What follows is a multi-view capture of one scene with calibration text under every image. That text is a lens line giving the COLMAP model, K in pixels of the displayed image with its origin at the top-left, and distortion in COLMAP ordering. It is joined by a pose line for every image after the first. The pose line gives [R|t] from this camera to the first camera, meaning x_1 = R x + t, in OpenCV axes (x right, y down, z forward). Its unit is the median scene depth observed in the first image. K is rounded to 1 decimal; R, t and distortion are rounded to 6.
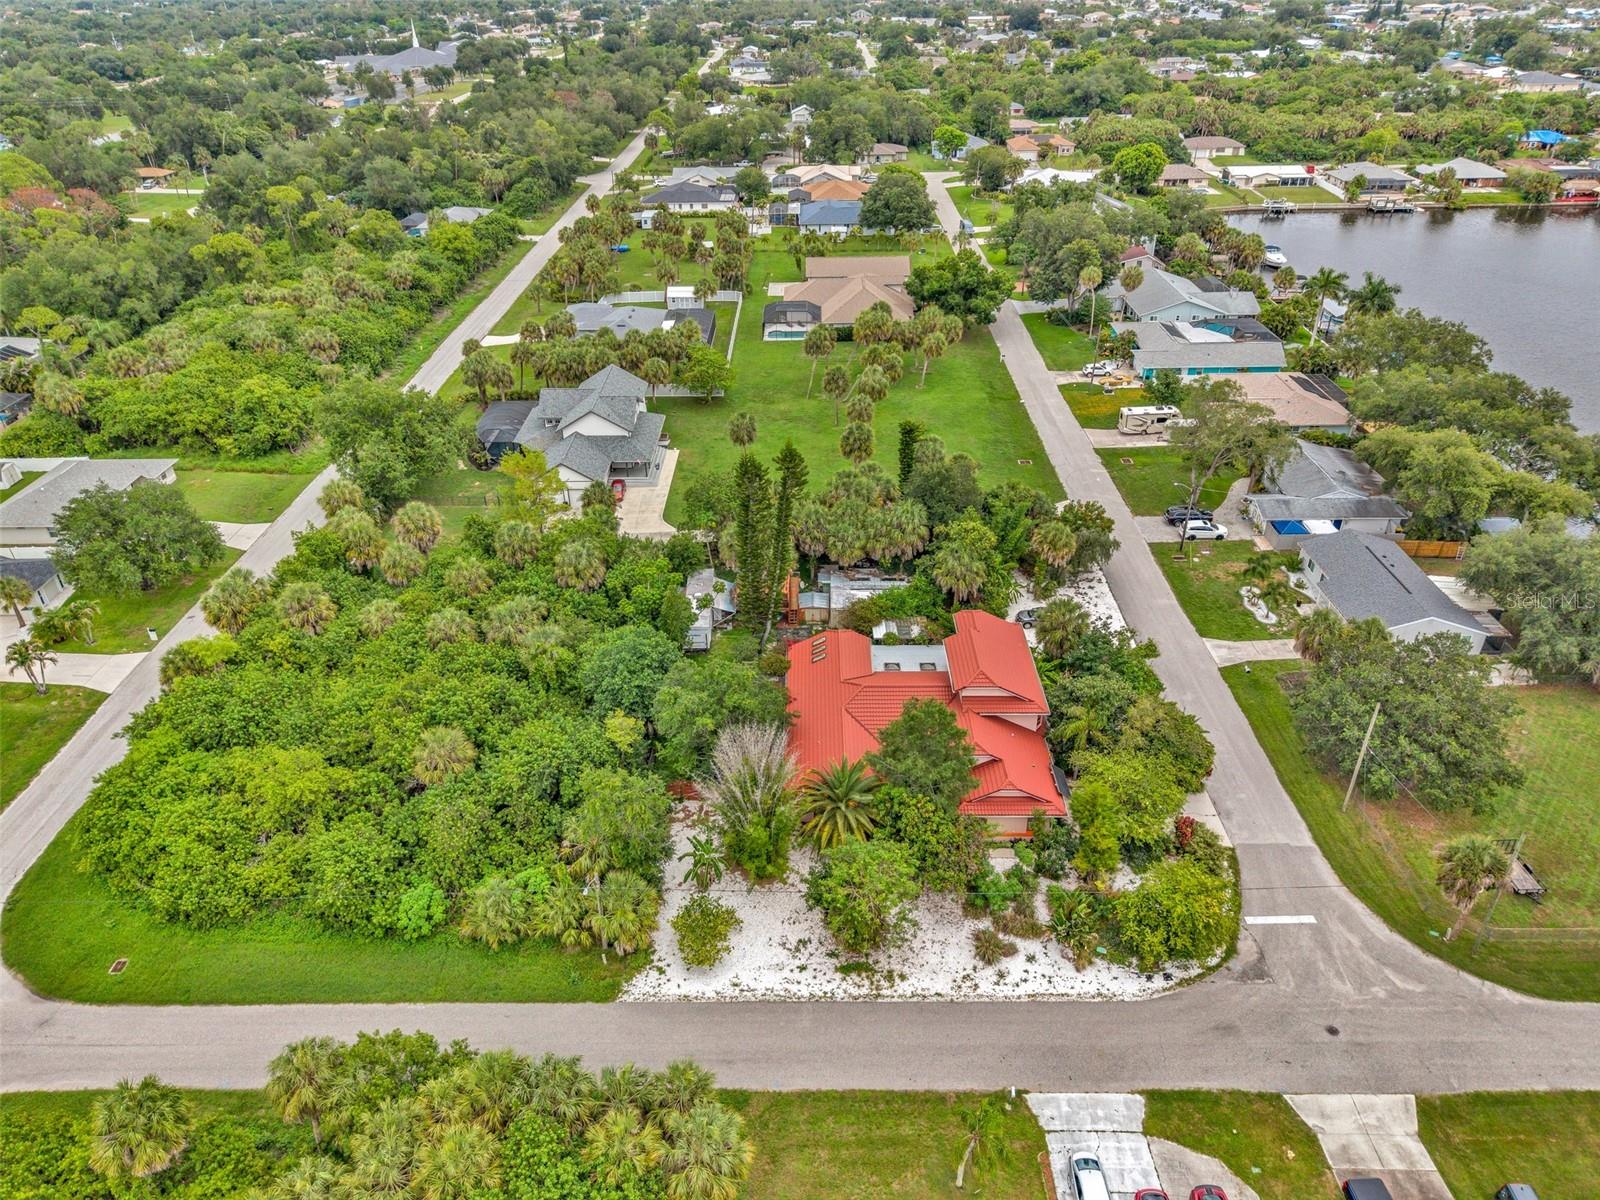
lens RADIAL K [[1068.5, 0, 799.0], [0, 1068.5, 604.0], [0, 0, 1]] dist [0.027056, -0.022505]
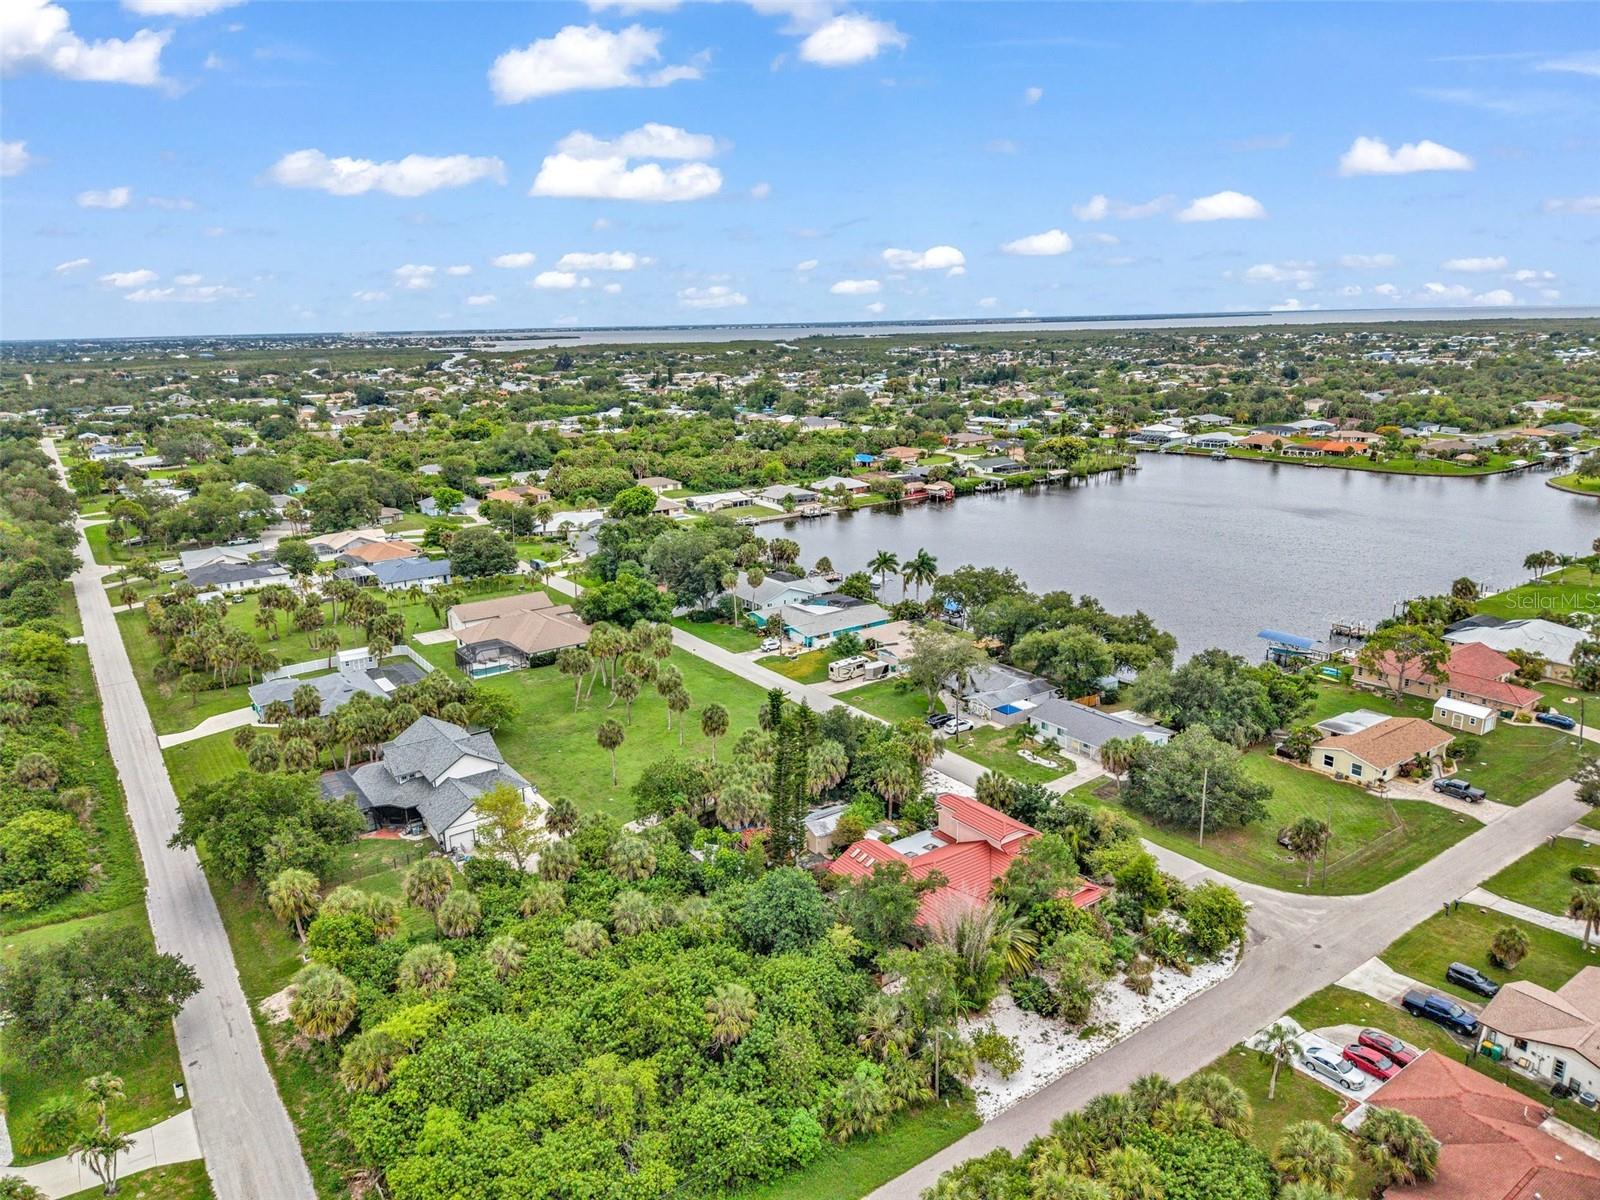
lens RADIAL K [[1067.1, 0, 800.0], [0, 1067.1, 600.0], [0, 0, 1]] dist [0.040204, -0.036667]
pose [[0.810201, -0.149958, 0.566646, -0.508085], [0.312475, 0.928398, -0.201090, -0.005875], [-0.495918, 0.339985, 0.799047, -0.053546]]
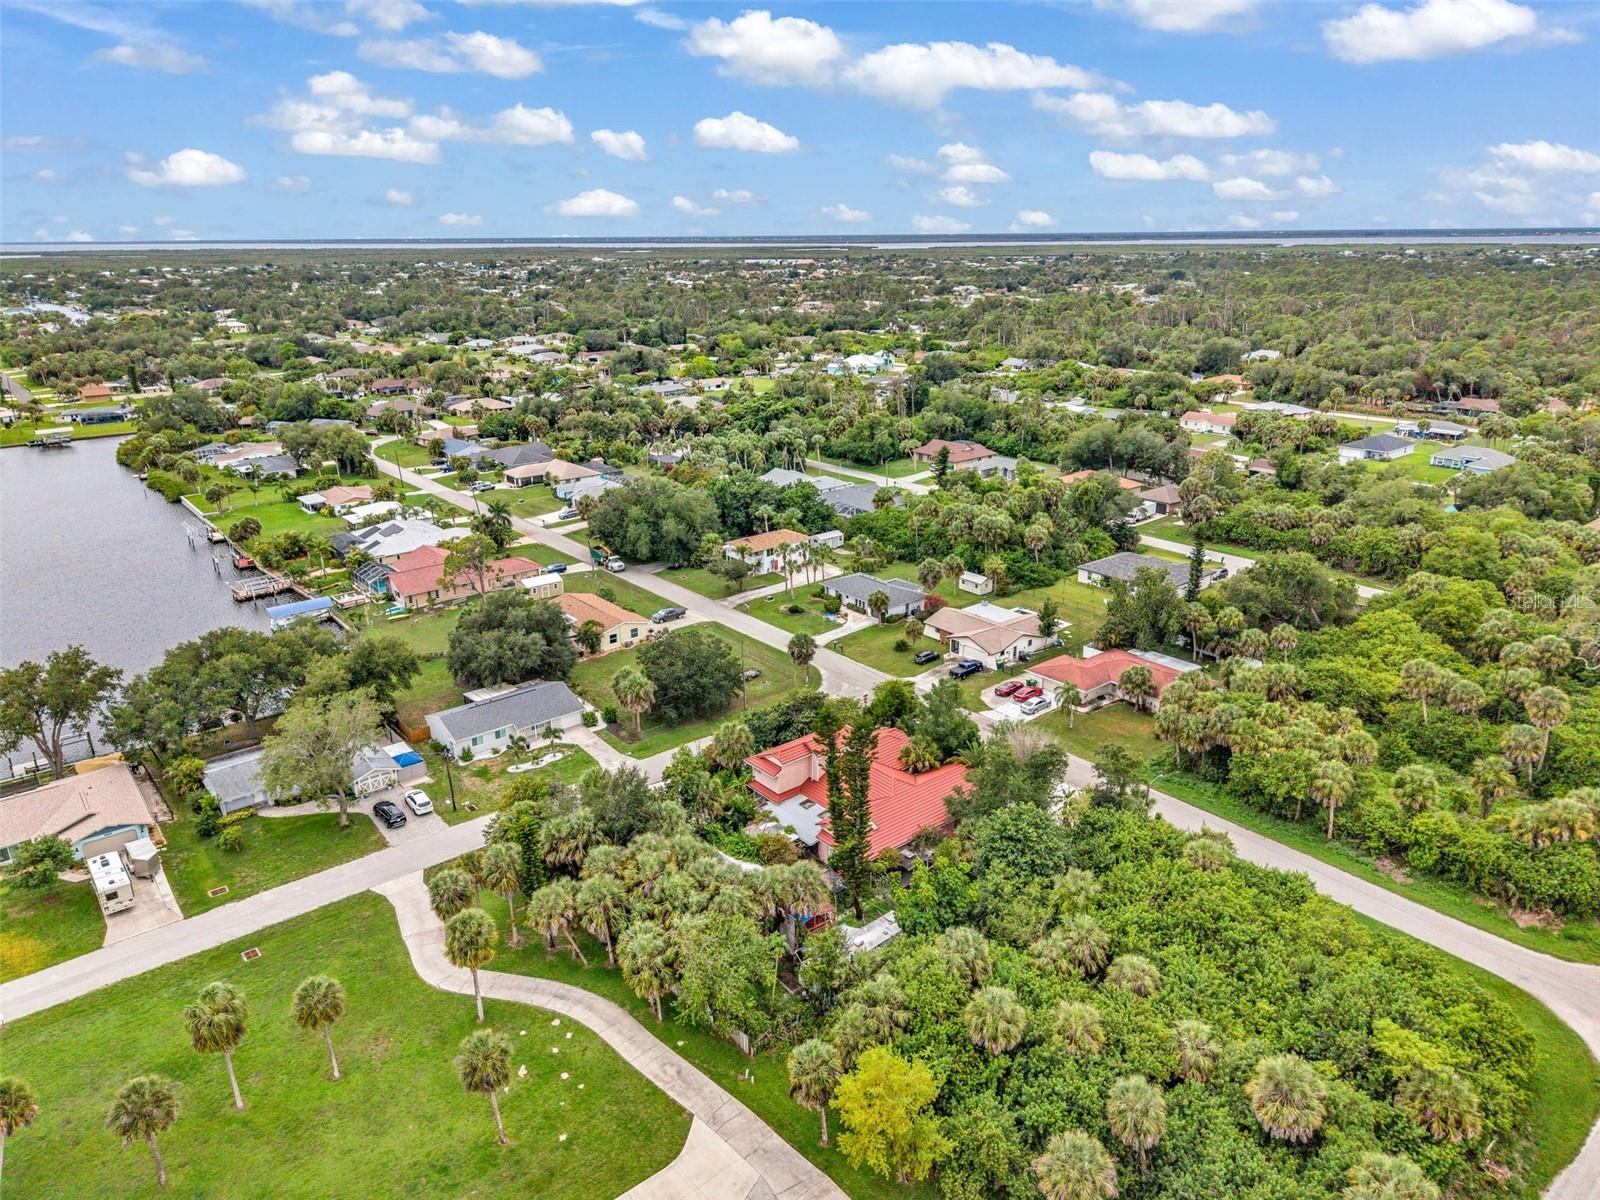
lens RADIAL K [[1066.0, 0, 797.1], [0, 1066.0, 589.2], [0, 0, 1]] dist [0.073529, -0.105098]
pose [[-0.642576, -0.221001, 0.733658, -0.527125], [0.415250, 0.704254, 0.575842, -0.607949], [-0.643944, 0.674673, -0.360766, 0.926767]]
